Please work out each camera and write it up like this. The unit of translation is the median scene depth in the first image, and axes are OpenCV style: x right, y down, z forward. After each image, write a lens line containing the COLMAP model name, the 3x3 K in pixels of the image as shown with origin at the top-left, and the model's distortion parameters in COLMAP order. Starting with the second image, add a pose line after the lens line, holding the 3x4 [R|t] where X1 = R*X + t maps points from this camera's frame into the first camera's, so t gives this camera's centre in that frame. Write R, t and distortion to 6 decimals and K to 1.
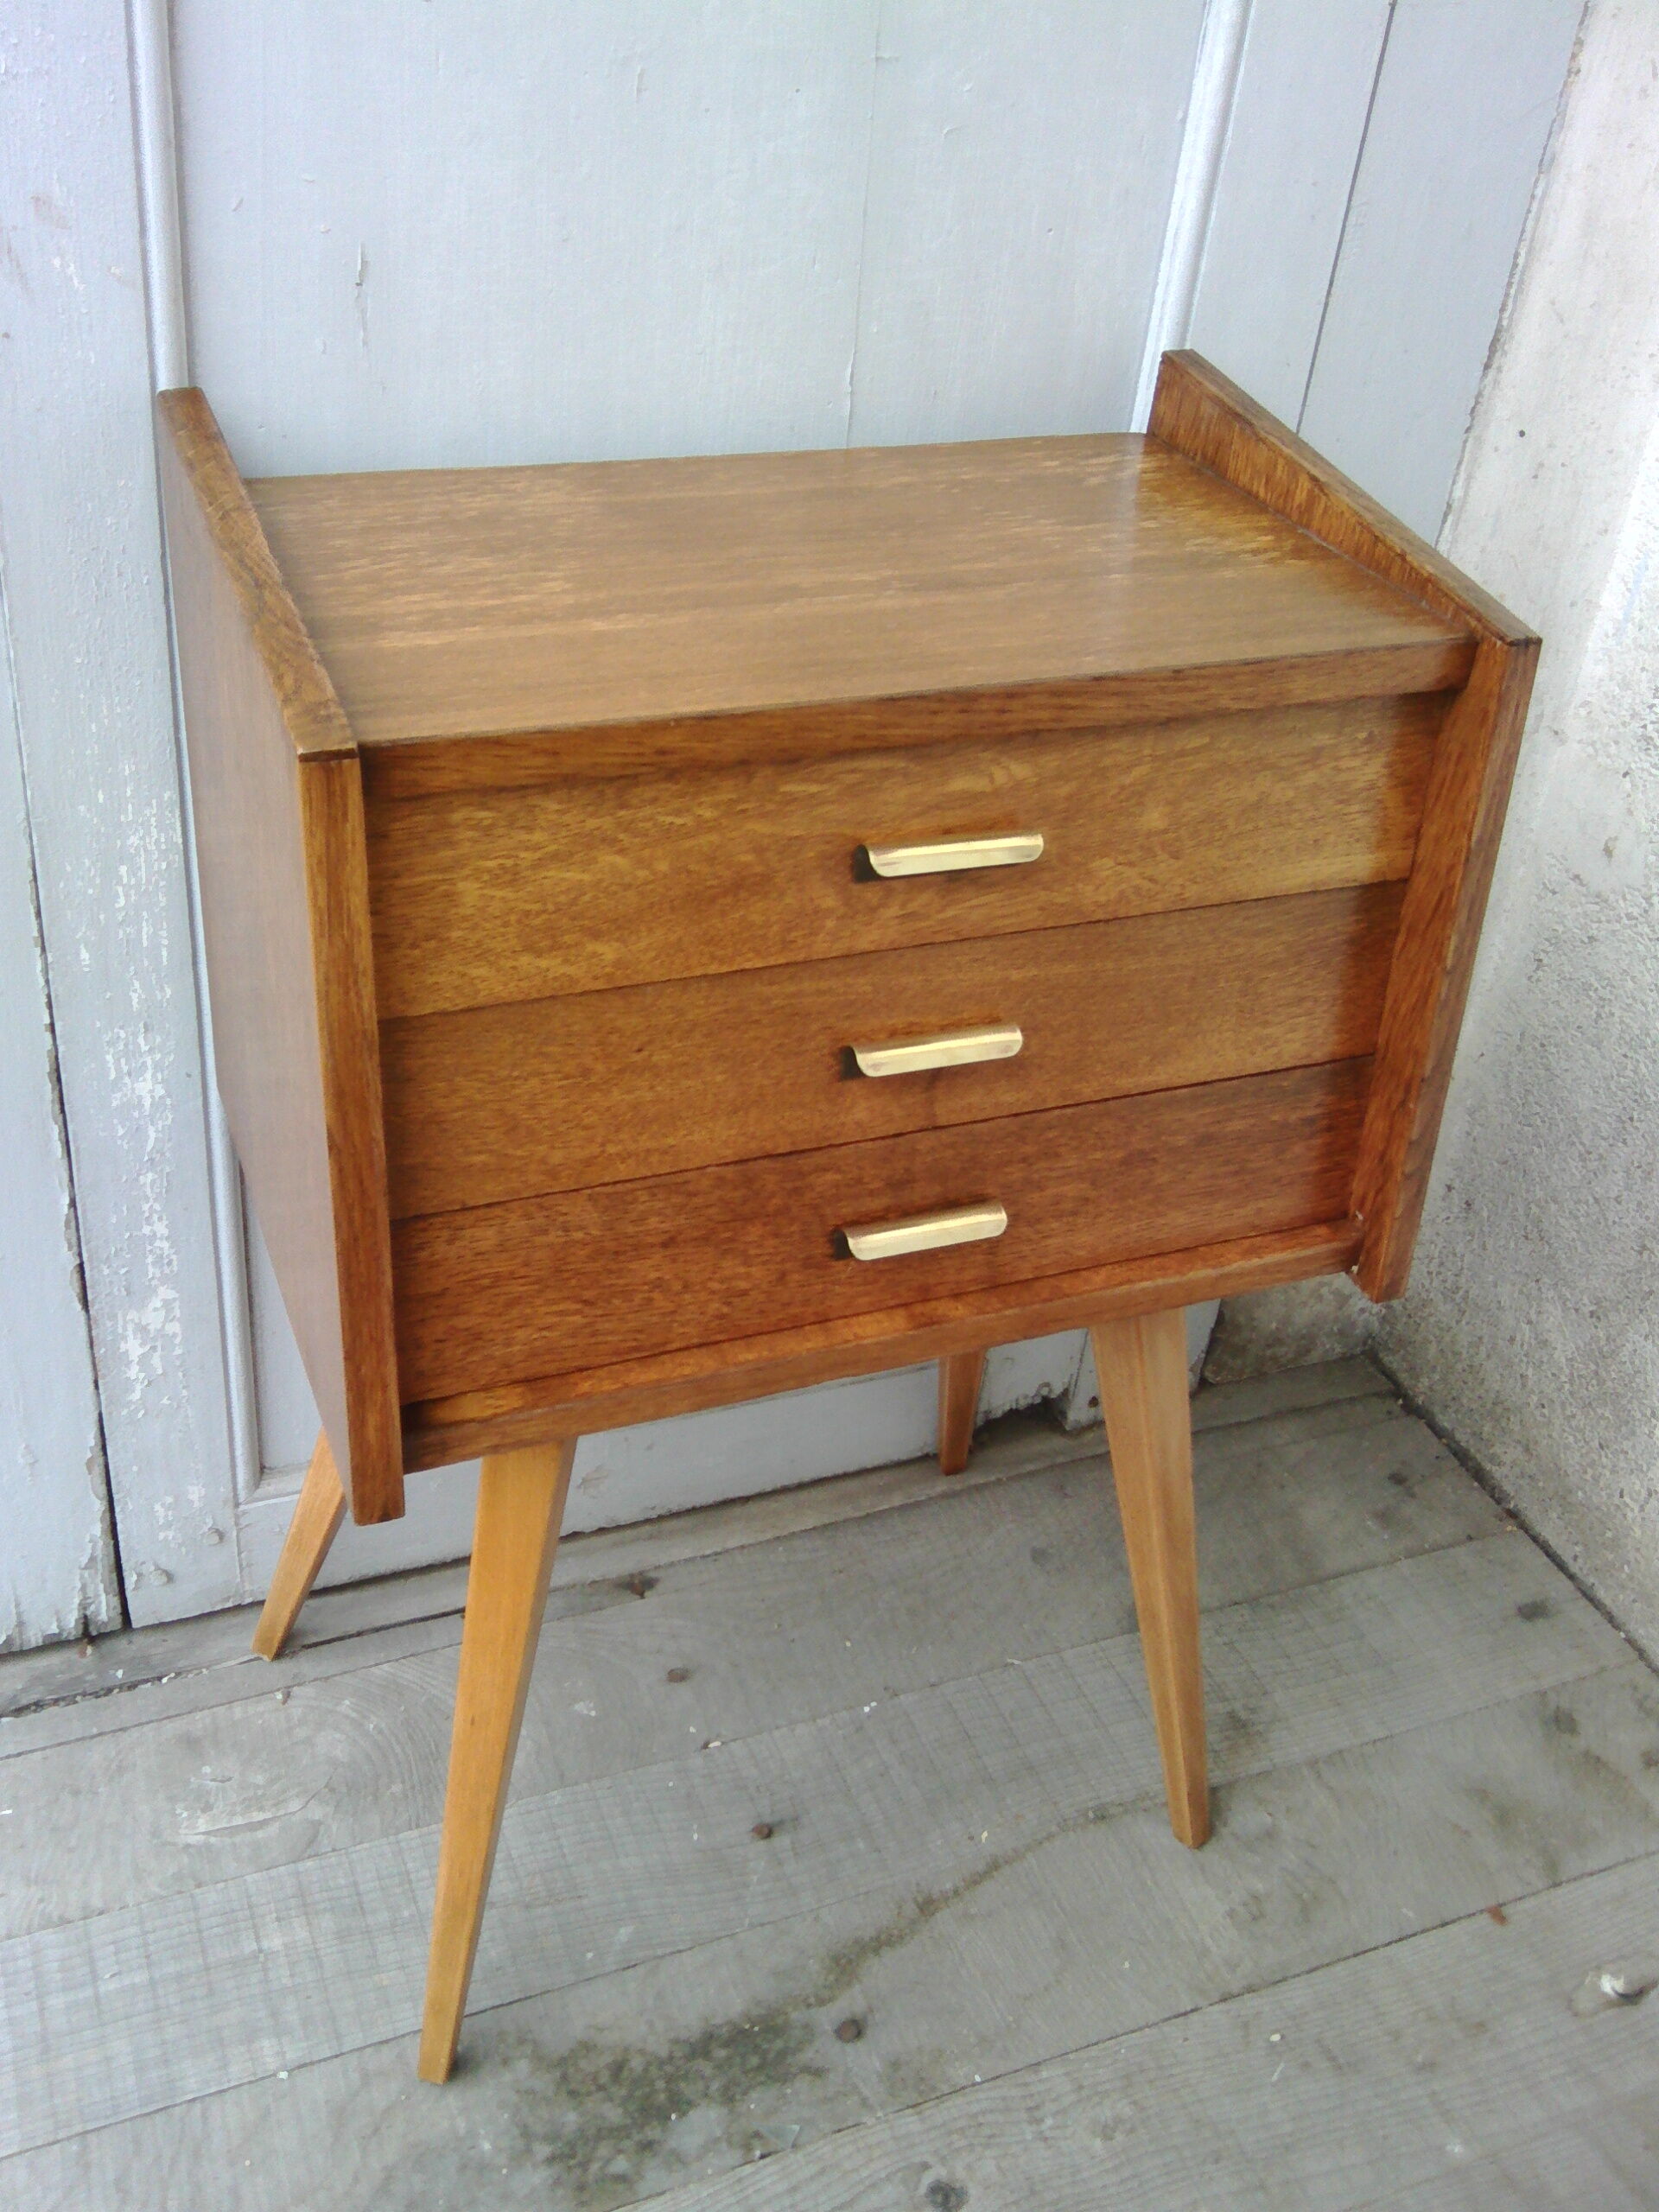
lens RADIAL K [[2133.1, 0, 773.5], [0, 2133.1, 1098.7], [0, 0, 1]] dist [0.016034, 0.000000]
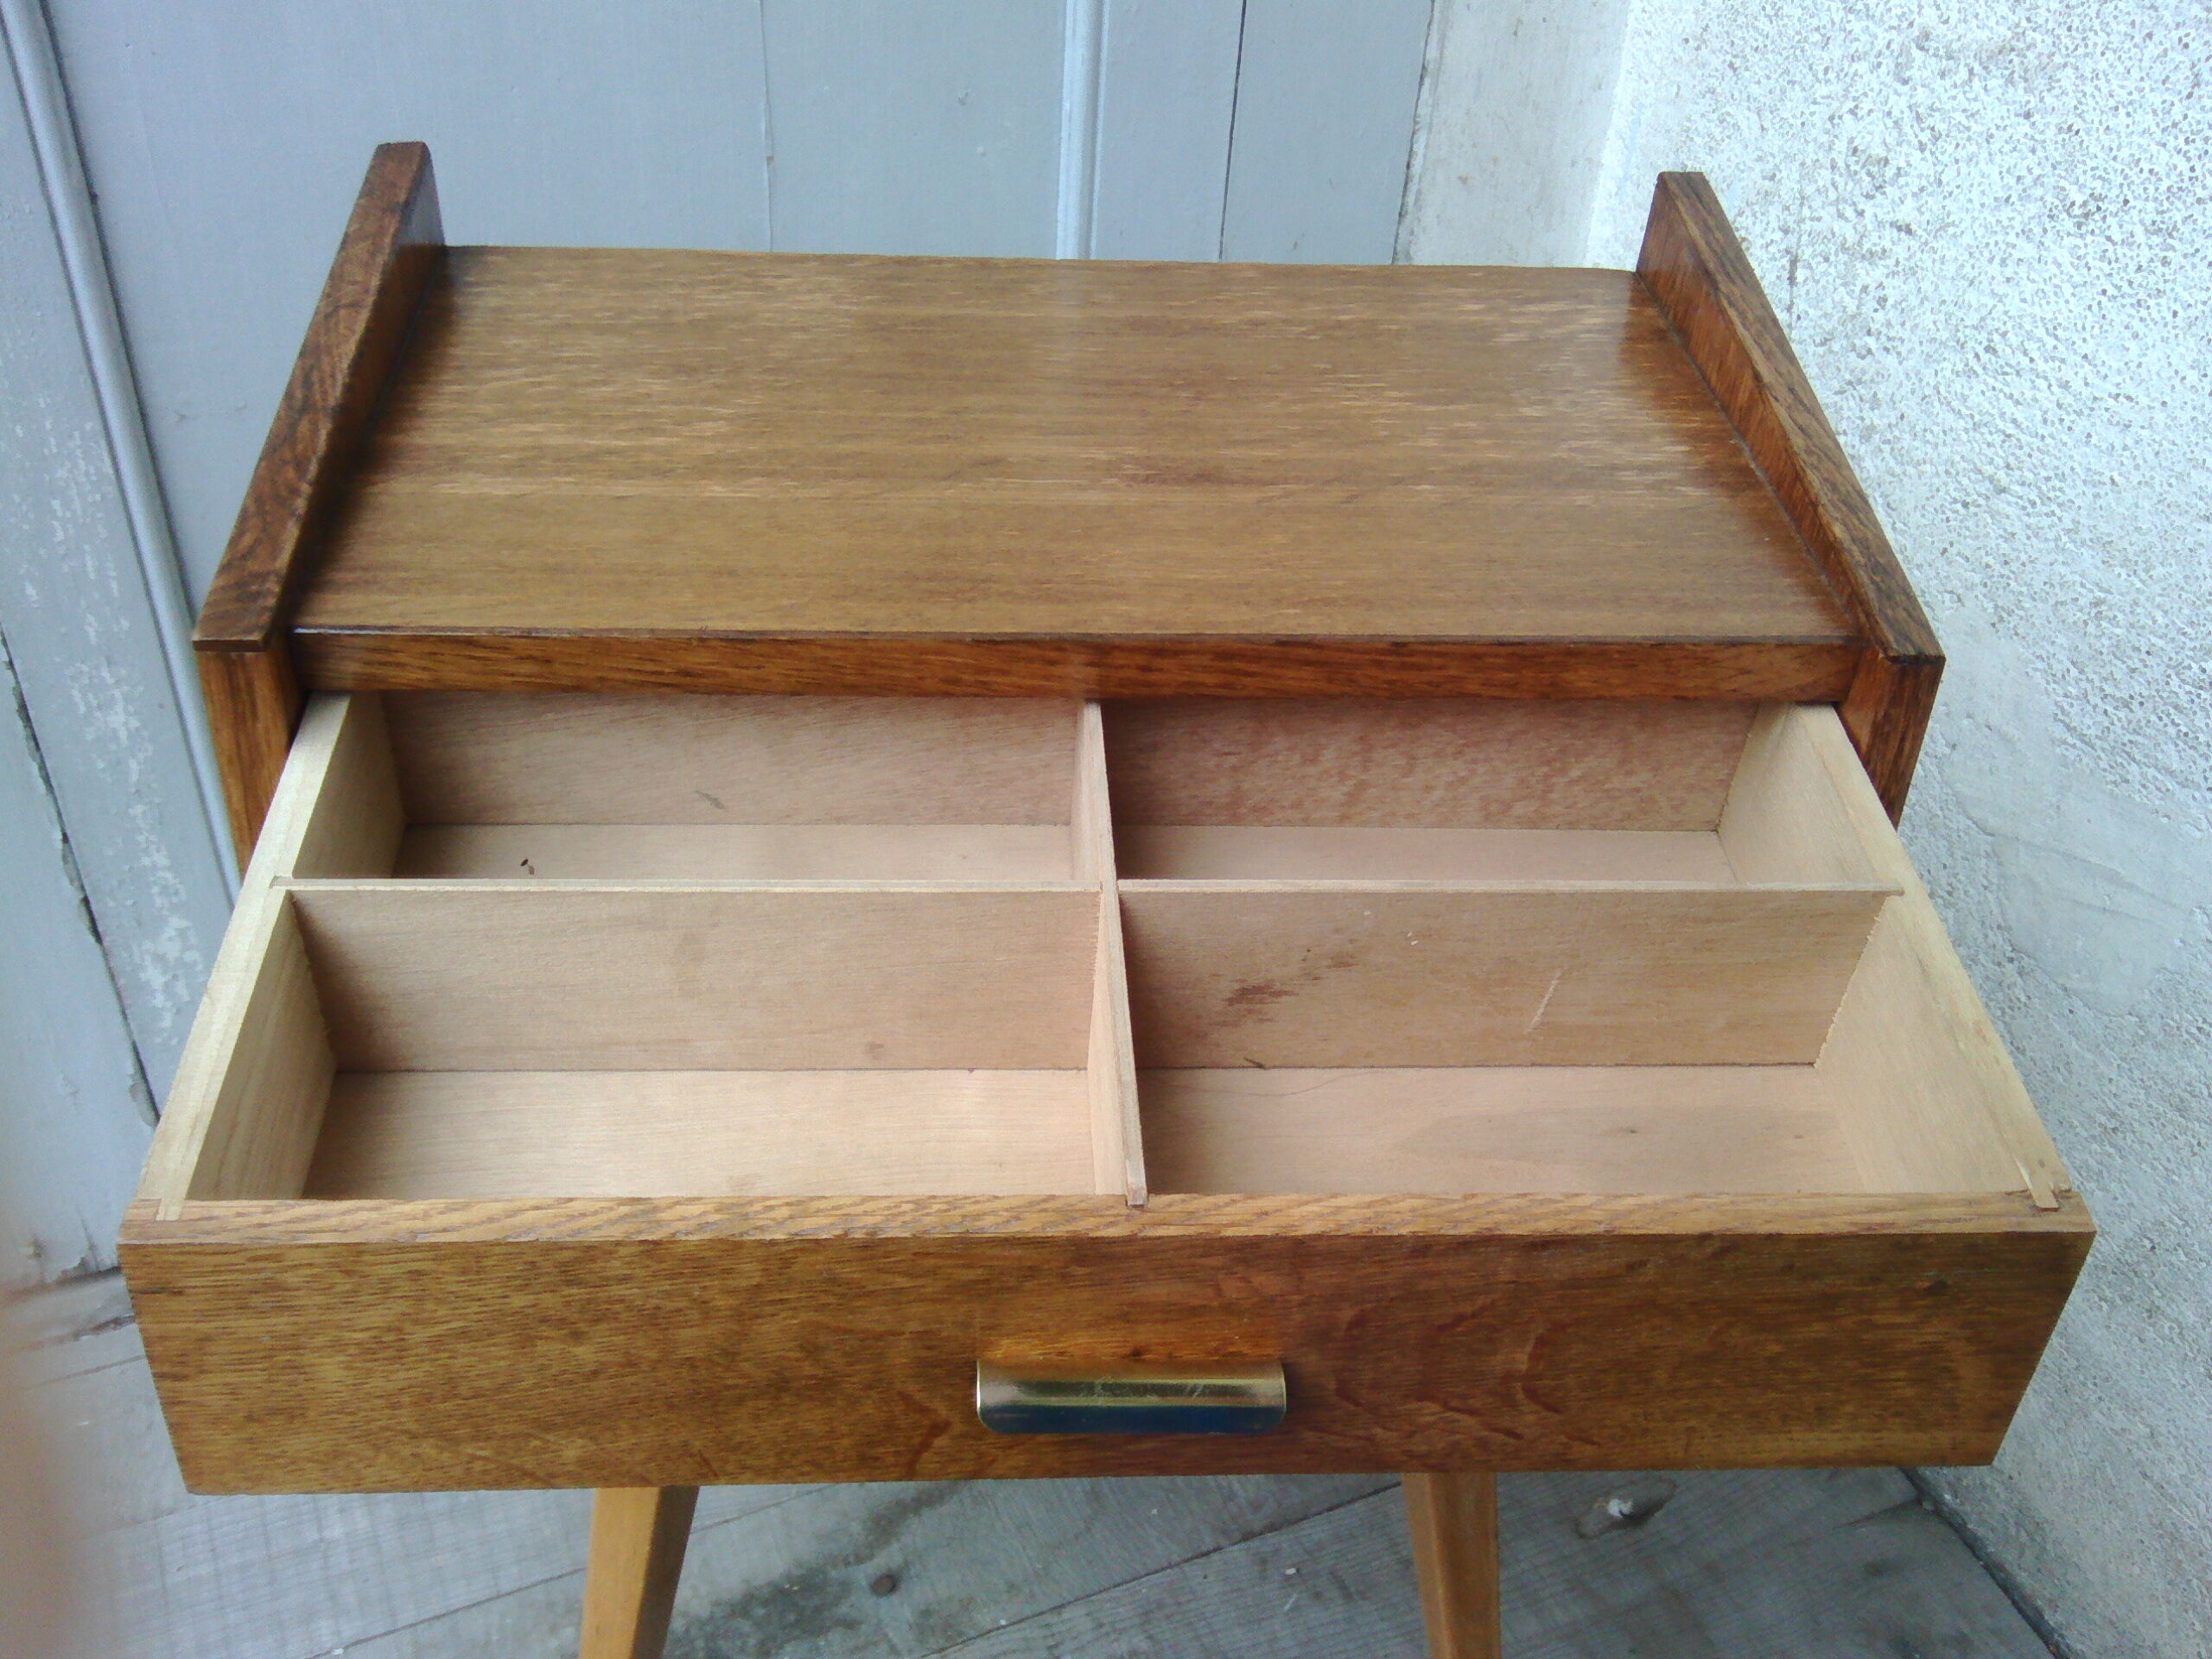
lens RADIAL K [[2133.1, 0, 1115.0], [0, 2133.1, 891.7], [0, 0, 1]] dist [0.016034, 0.000000]
pose [[0.998817, -0.047448, 0.010632, 0.148901], [0.046210, 0.994299, 0.096089, -0.000571], [-0.015130, -0.095485, 0.995316, -0.018045]]
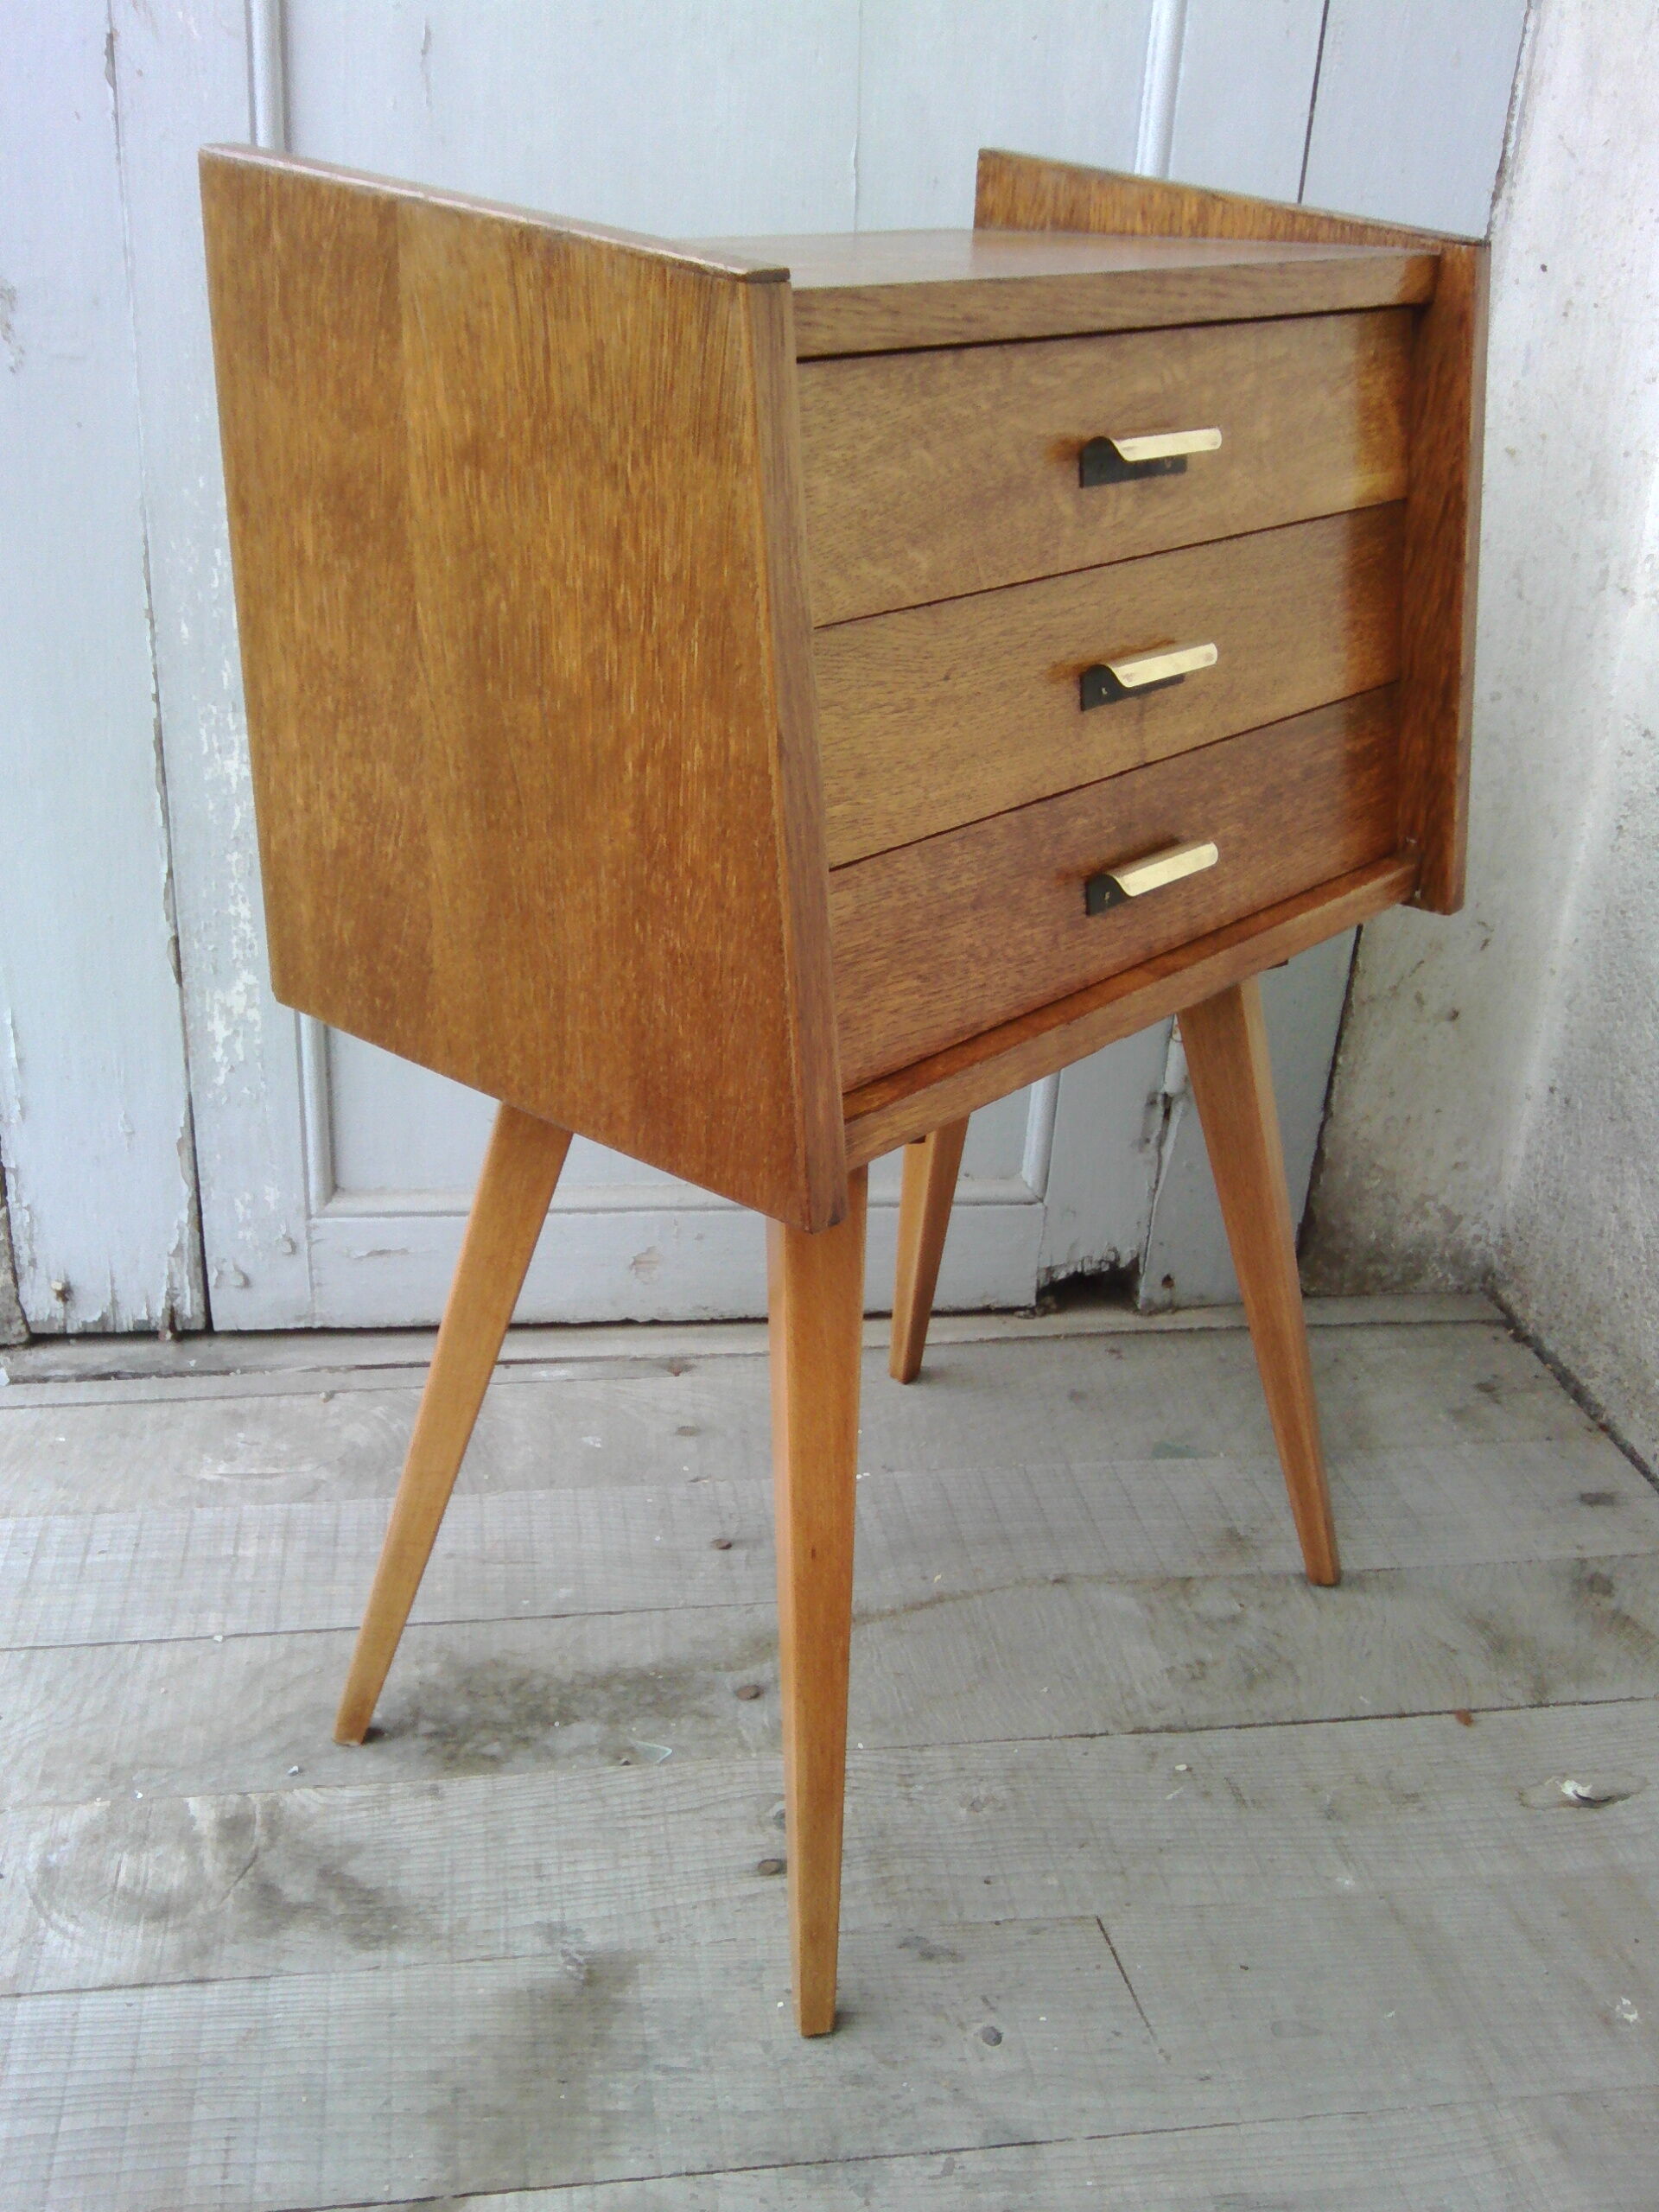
lens RADIAL K [[2133.1, 0, 774.9], [0, 2133.1, 1090.1], [0, 0, 1]] dist [0.016034, 0.000000]
pose [[0.970673, 0.058205, -0.233253, 0.258292], [-0.100332, 0.979792, -0.173034, 0.318302], [0.218468, 0.191362, 0.956897, -0.021543]]
